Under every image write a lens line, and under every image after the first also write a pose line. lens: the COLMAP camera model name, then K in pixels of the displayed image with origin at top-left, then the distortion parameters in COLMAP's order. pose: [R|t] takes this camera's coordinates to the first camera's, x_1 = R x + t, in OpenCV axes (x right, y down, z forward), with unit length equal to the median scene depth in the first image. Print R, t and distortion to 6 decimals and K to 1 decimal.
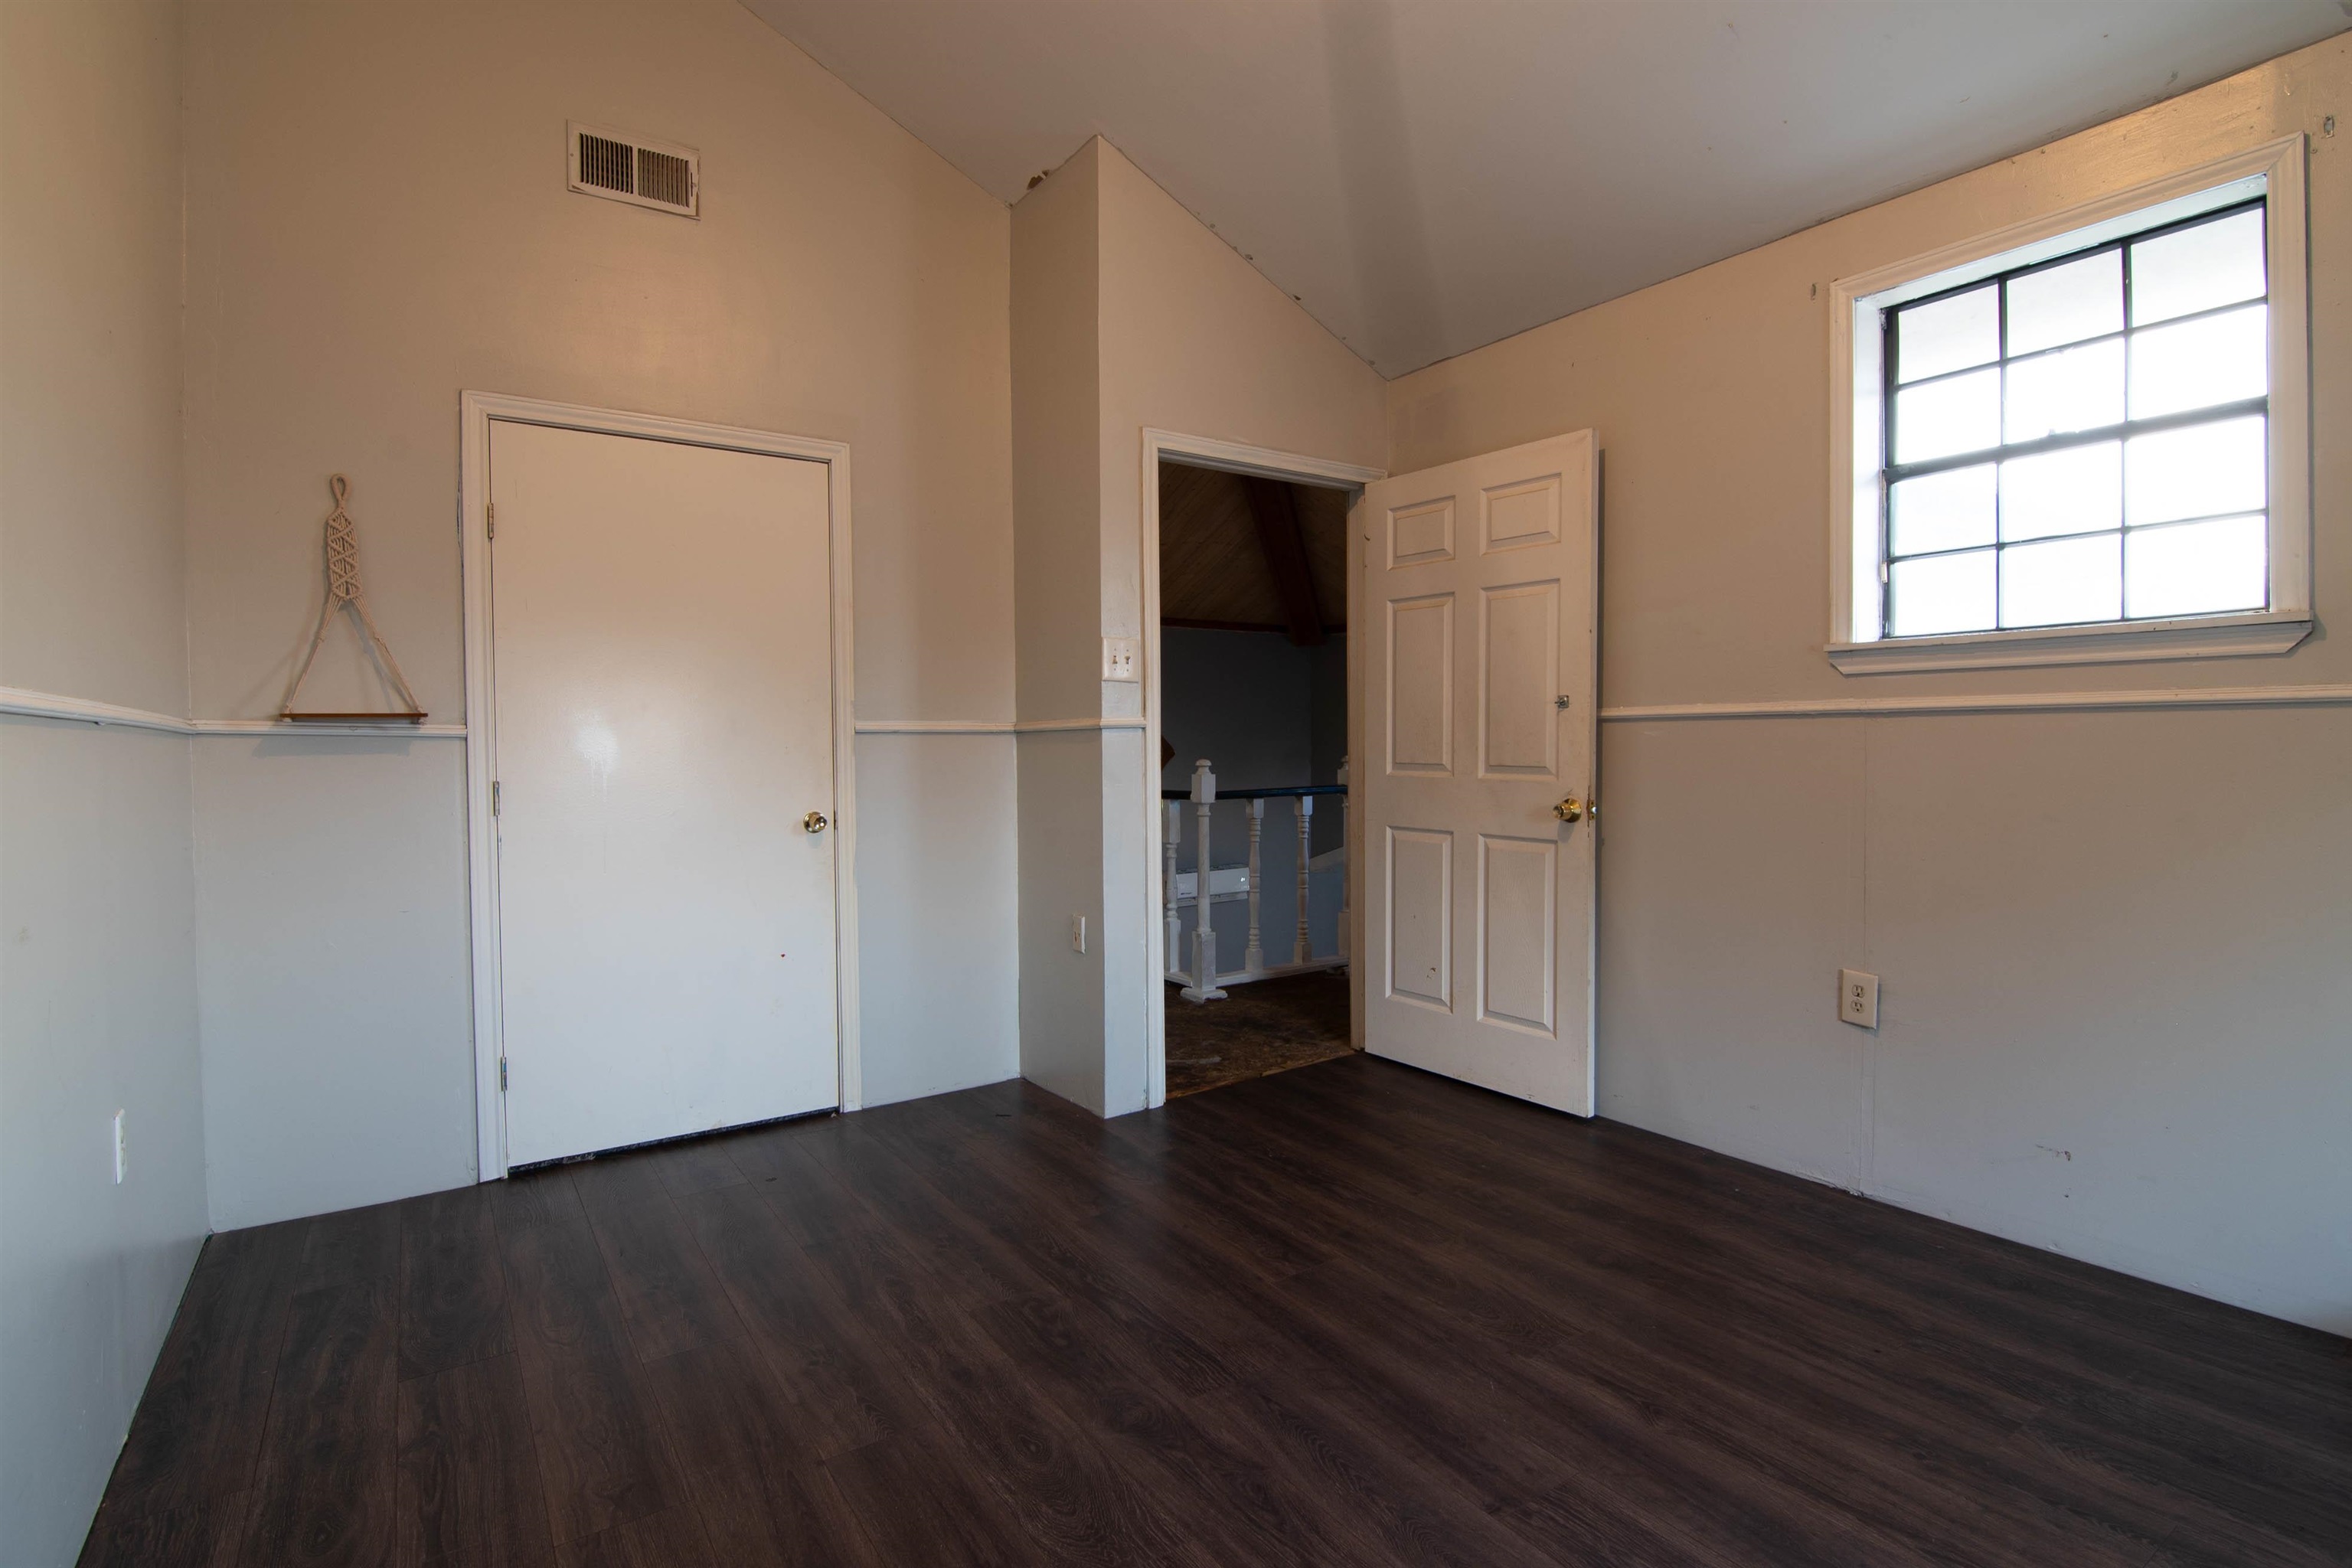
lens RADIAL K [[1129.3, 0, 1183.5], [0, 1129.3, 773.6], [0, 0, 1]] dist [-0.021419, -0.001243]
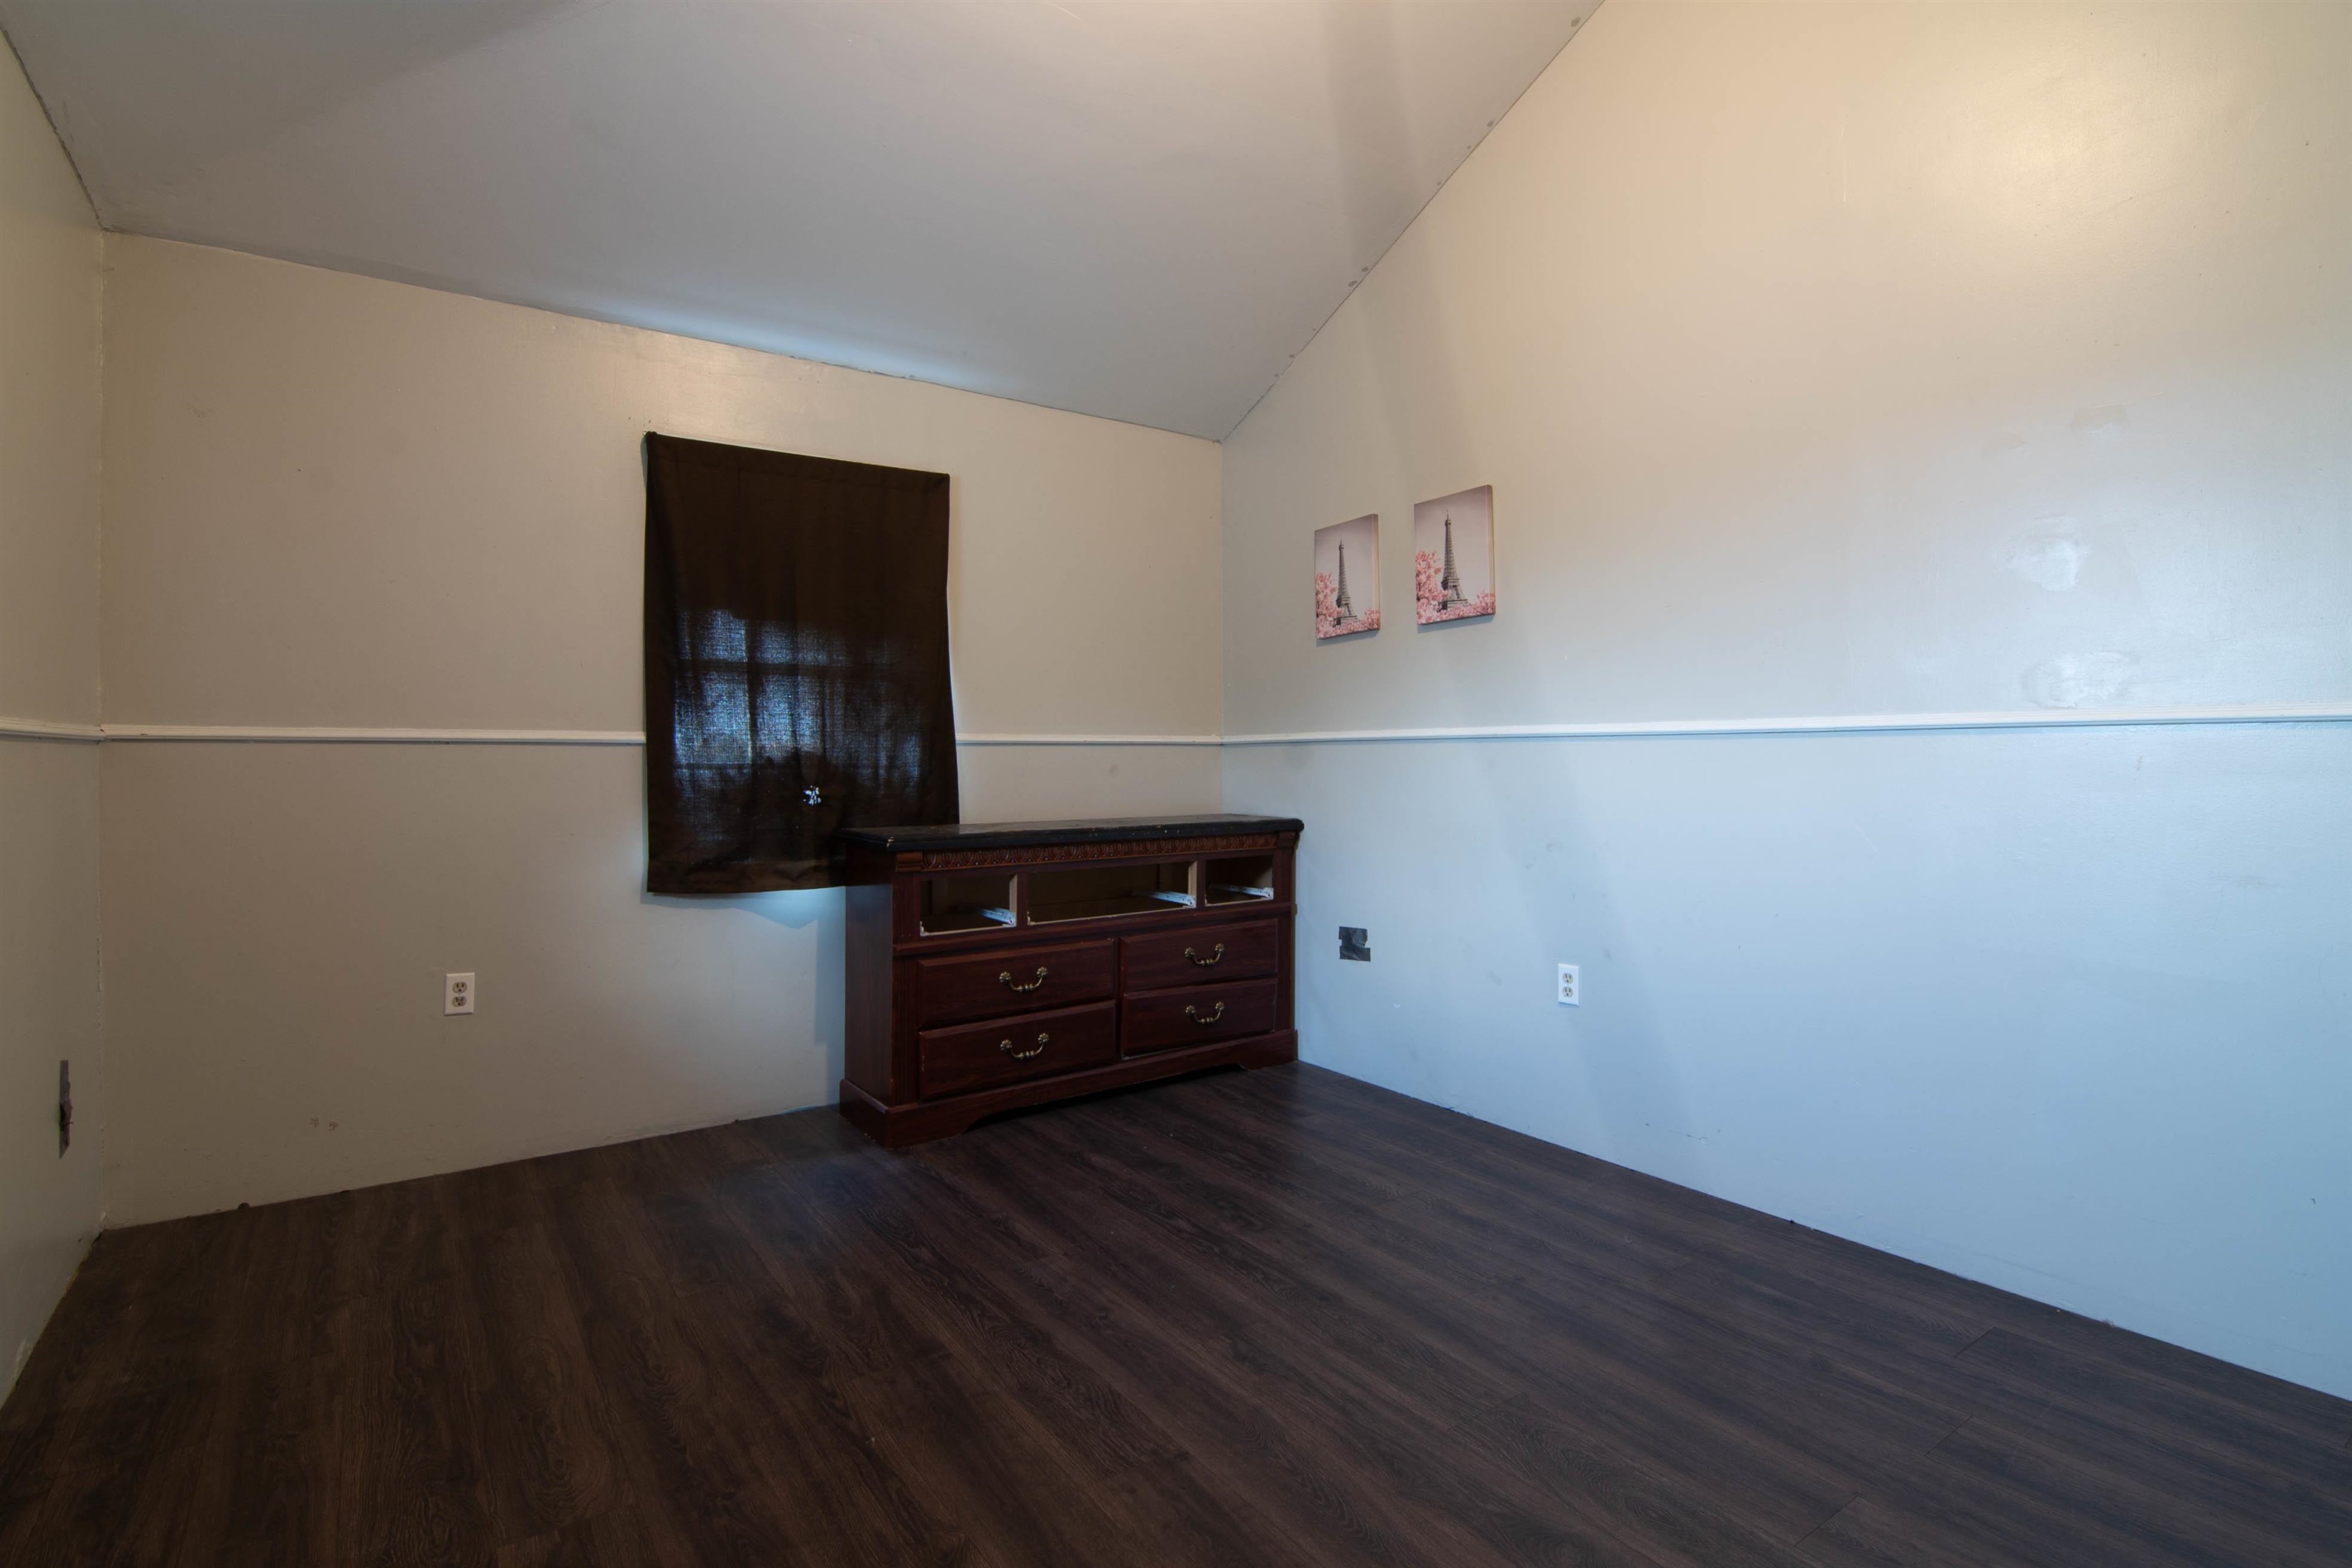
lens RADIAL K [[1129.3, 0, 1183.5], [0, 1129.3, 773.6], [0, 0, 1]] dist [-0.021419, -0.001243]
pose [[-0.999782, 0.015790, -0.013669, 0.269307], [0.015256, 0.999149, 0.038331, -0.052634], [0.014262, 0.038114, -0.999172, 1.992320]]
